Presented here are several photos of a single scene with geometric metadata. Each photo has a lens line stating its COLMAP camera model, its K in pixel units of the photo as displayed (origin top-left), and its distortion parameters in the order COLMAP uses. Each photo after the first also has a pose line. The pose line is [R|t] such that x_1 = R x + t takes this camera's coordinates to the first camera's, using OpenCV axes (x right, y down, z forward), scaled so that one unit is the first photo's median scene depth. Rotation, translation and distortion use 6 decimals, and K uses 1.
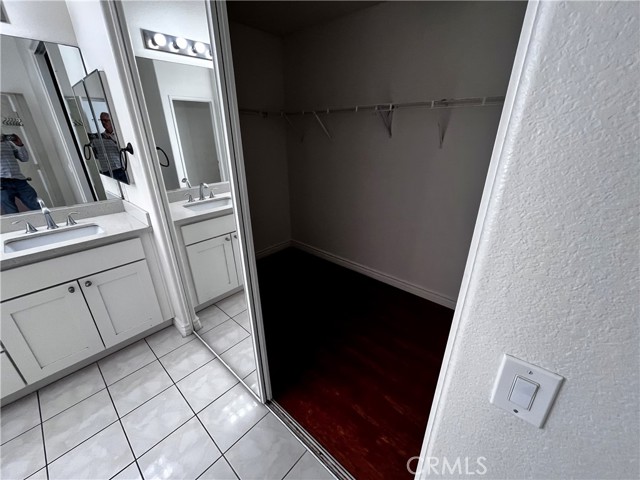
lens RADIAL K [[258.9, 0, 318.9], [0, 258.9, 241.7], [0, 0, 1]] dist [-0.001039, -0.000681]
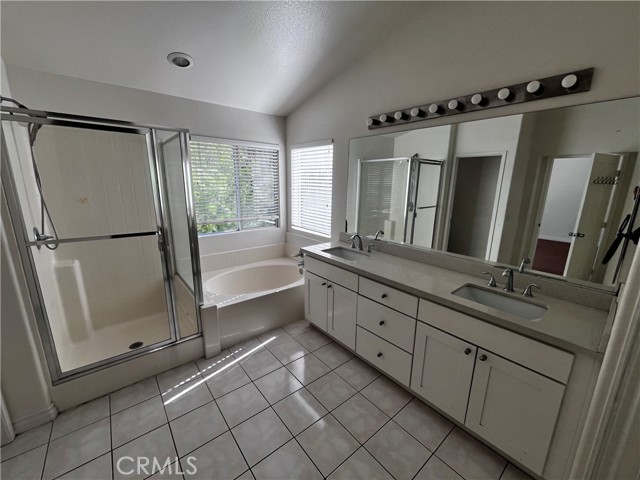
lens RADIAL K [[262.4, 0, 318.5], [0, 262.4, 241.1], [0, 0, 1]] dist [-0.001581, -0.000298]
pose [[-0.165421, 0.221650, -0.960993, -0.003425], [-0.397356, 0.876847, 0.270641, -0.218337], [0.902632, 0.426626, -0.056975, 0.360036]]
